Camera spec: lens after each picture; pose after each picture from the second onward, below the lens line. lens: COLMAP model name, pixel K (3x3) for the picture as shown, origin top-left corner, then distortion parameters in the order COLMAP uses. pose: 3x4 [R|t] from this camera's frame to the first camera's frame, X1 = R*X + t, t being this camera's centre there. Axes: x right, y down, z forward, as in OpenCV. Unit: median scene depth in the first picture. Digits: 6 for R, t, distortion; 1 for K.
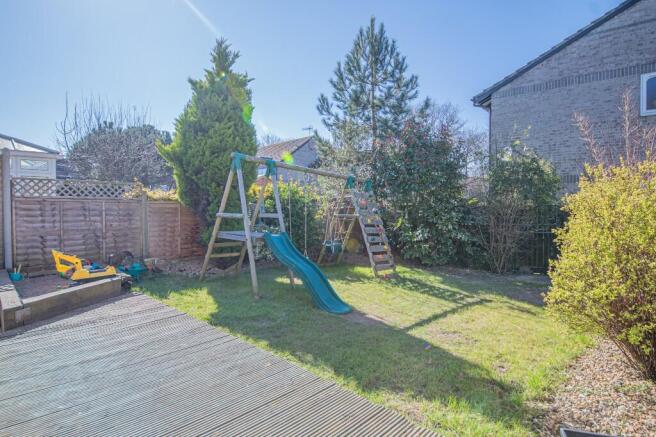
lens RADIAL K [[347.8, 0, 328.2], [0, 347.8, 216.8], [0, 0, 1]] dist [-0.006908, -0.002538]
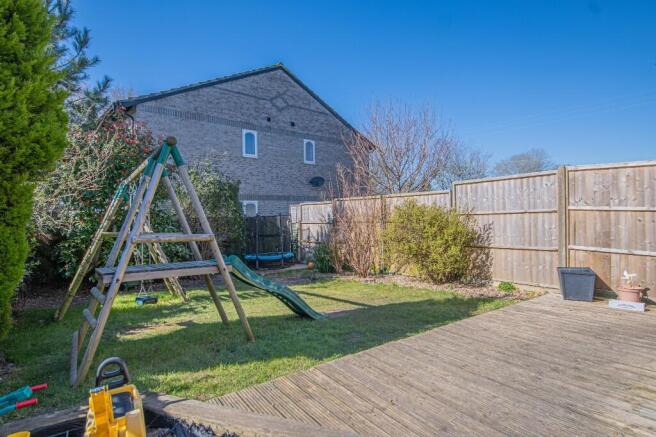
lens RADIAL K [[347.8, 0, 328.7], [0, 347.8, 217.4], [0, 0, 1]] dist [-0.006908, -0.002538]
pose [[0.210775, -0.005195, 0.977521, -0.430004], [0.035573, 0.999364, -0.002359, -0.013927], [-0.976887, 0.035271, 0.210826, 0.306306]]
